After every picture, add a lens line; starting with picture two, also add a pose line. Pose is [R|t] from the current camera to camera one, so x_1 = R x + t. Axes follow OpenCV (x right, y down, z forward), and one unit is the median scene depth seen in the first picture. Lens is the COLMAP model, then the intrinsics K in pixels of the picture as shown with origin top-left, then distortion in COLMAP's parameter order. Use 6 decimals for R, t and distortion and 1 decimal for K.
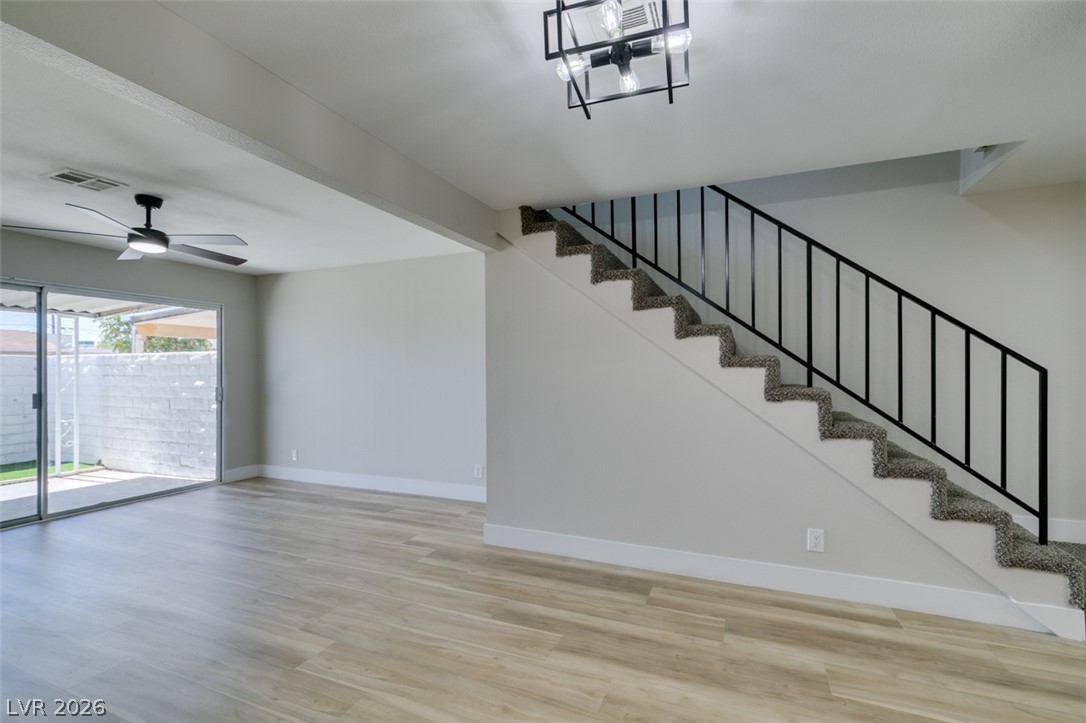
lens RADIAL K [[486.0, 0, 544.0], [0, 486.0, 369.7], [0, 0, 1]] dist [0.000769, -0.001434]
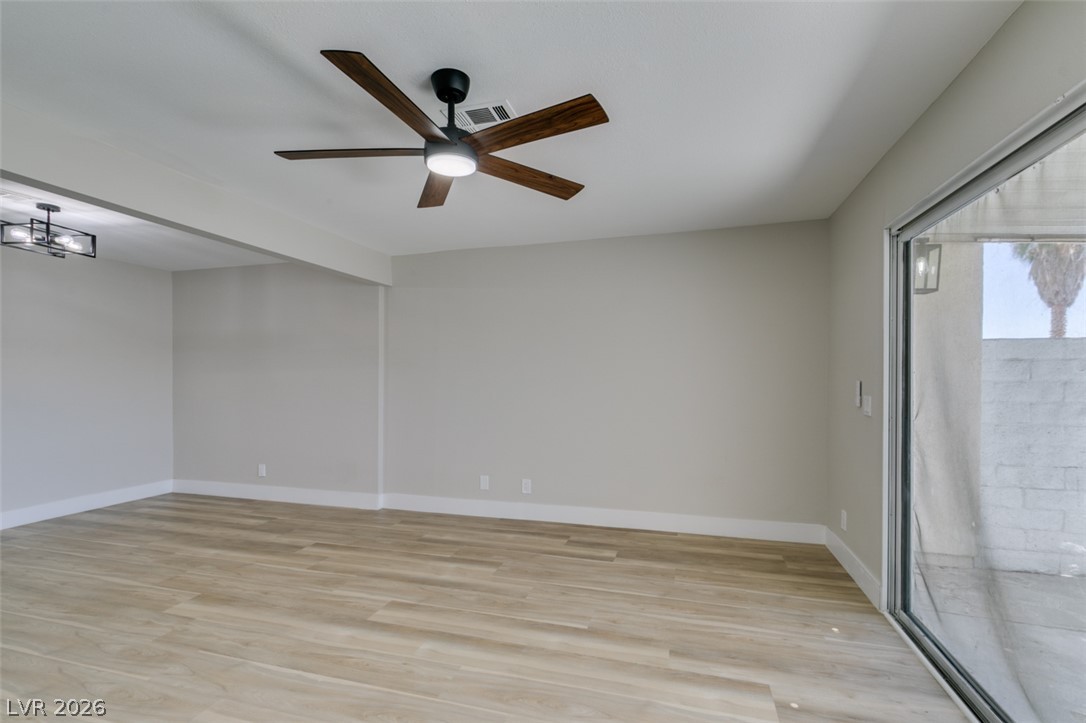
lens RADIAL K [[492.4, 0, 544.9], [0, 492.4, 384.6], [0, 0, 1]] dist [0.000079, -0.001398]
pose [[-0.993468, 0.007450, -0.113866, -0.699119], [0.005431, 0.999823, 0.018031, 0.004997], [0.113981, 0.017295, -0.993332, 1.311491]]
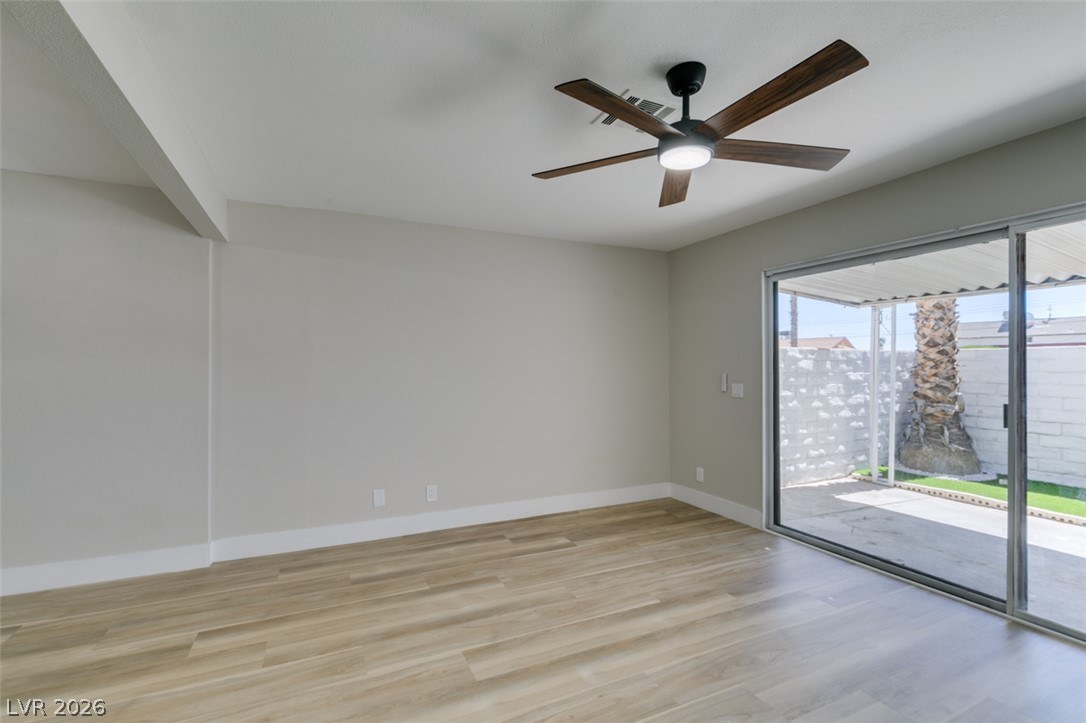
lens RADIAL K [[486.0, 0, 542.3], [0, 486.0, 372.3], [0, 0, 1]] dist [0.000769, -0.001434]
pose [[-0.674857, 0.010383, -0.737875, -0.211524], [0.003104, 0.999932, 0.011232, -0.000224], [0.737942, 0.005289, -0.674843, 1.032318]]
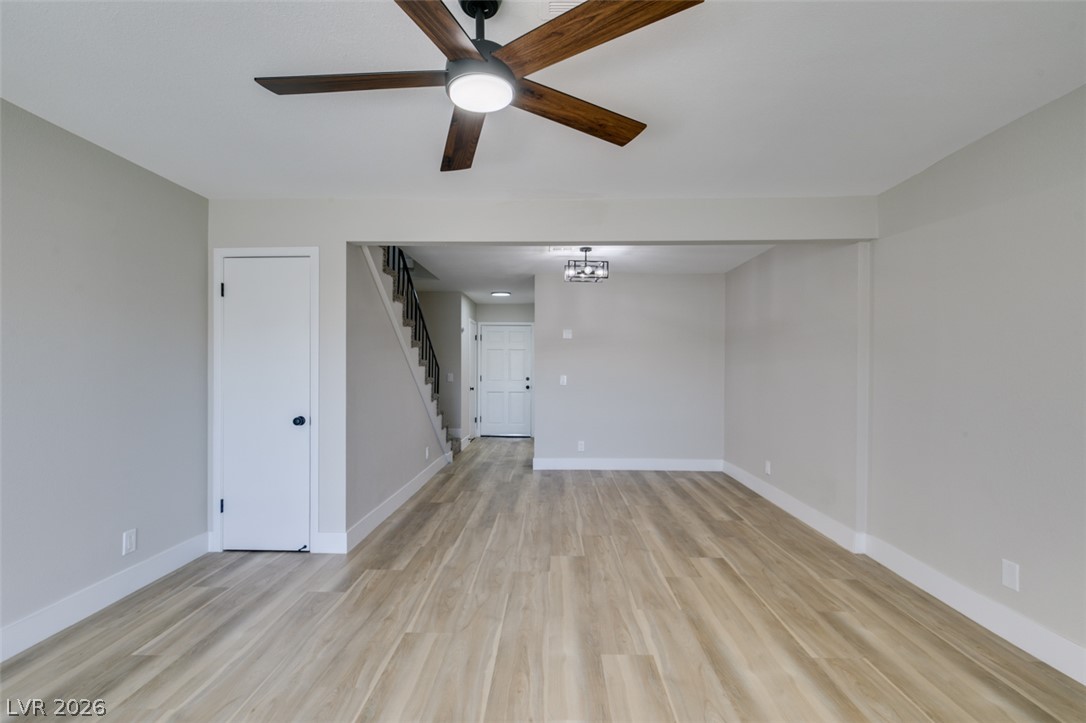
lens RADIAL K [[486.0, 0, 540.2], [0, 486.0, 365.6], [0, 0, 1]] dist [0.000769, -0.001434]
pose [[-0.362571, 0.005608, 0.931939, -1.025551], [0.000853, 0.999983, -0.005686, 0.003768], [-0.931956, -0.001266, -0.362570, 0.905363]]
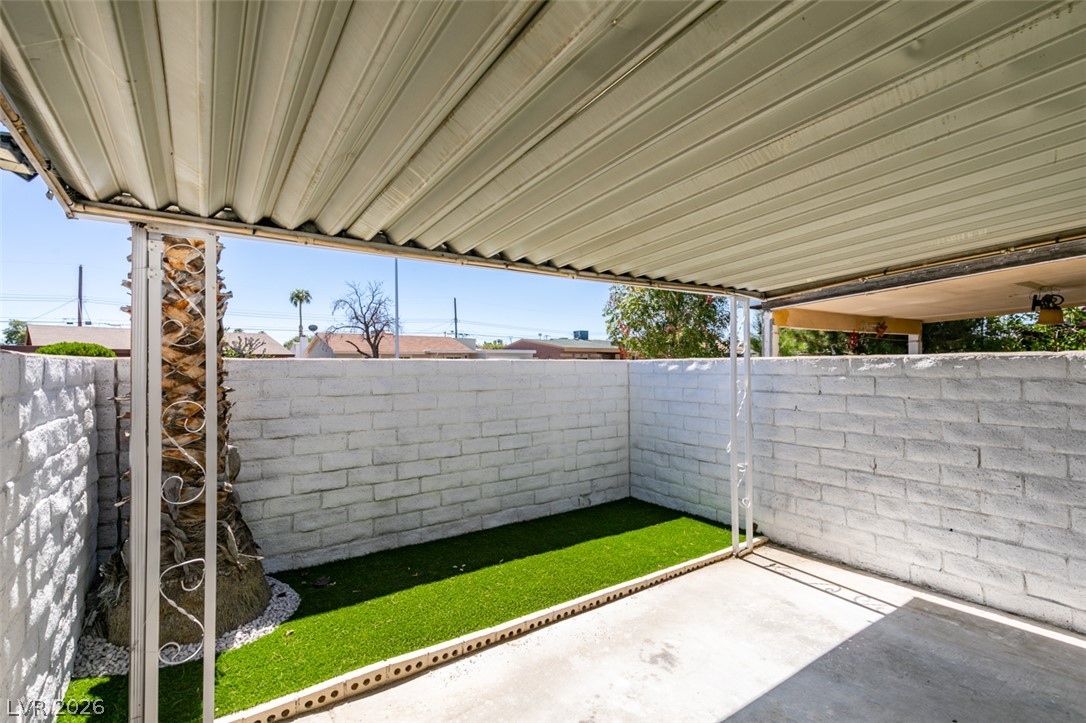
lens RADIAL K [[480.9, 0, 532.9], [0, 480.9, 365.1], [0, 0, 1]] dist [0.000538, -0.001448]
pose [[0.830939, -0.002876, -0.556356, -1.465931], [0.004223, 0.999990, 0.001138, -0.043536], [0.556347, -0.003295, 0.830943, 0.578366]]
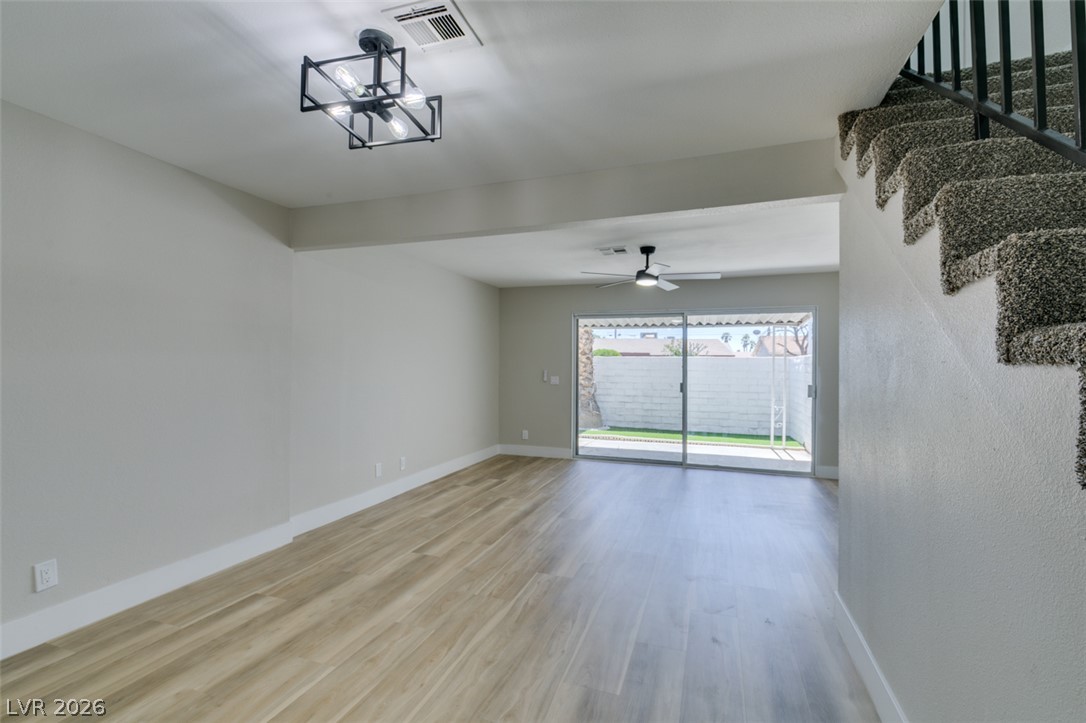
lens RADIAL K [[492.4, 0, 538.9], [0, 492.4, 365.6], [0, 0, 1]] dist [0.000079, -0.001398]
pose [[0.054381, 0.001814, -0.998519, 0.510346], [-0.008914, 0.999959, 0.001332, -0.003600], [0.998480, 0.008828, 0.054395, 0.488366]]
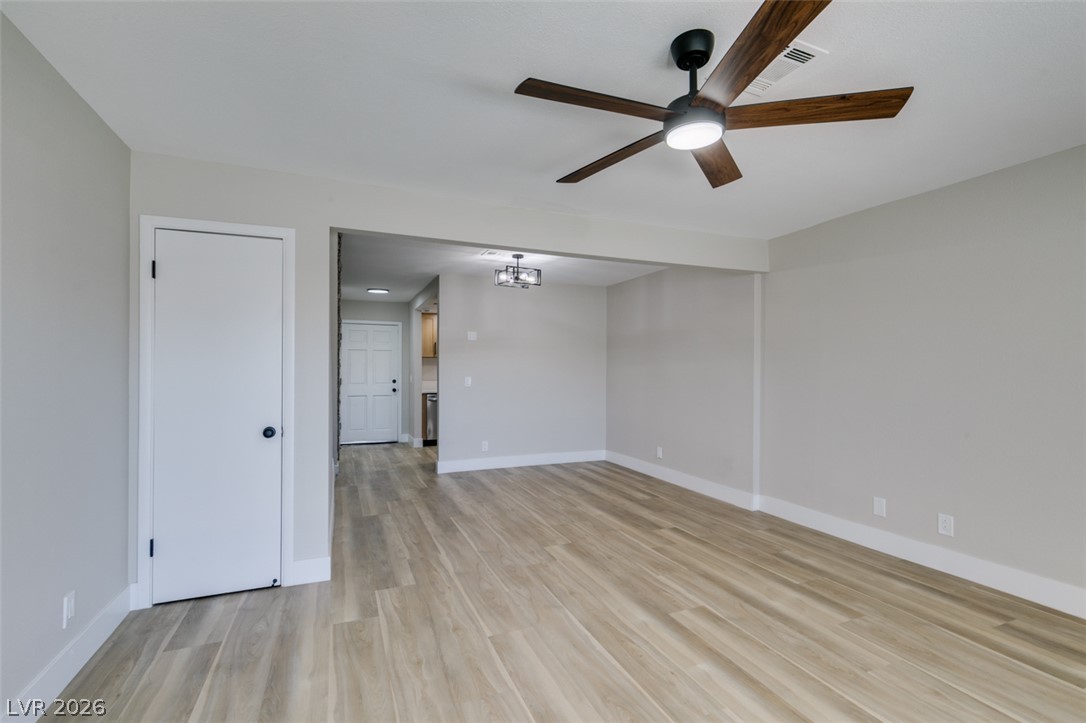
lens RADIAL K [[486.0, 0, 539.5], [0, 486.0, 366.0], [0, 0, 1]] dist [0.000769, -0.001434]
pose [[-0.710770, 0.008060, 0.703379, -0.869147], [0.003266, 0.999961, -0.008158, 0.004520], [-0.703417, -0.003501, -0.710768, 1.218408]]
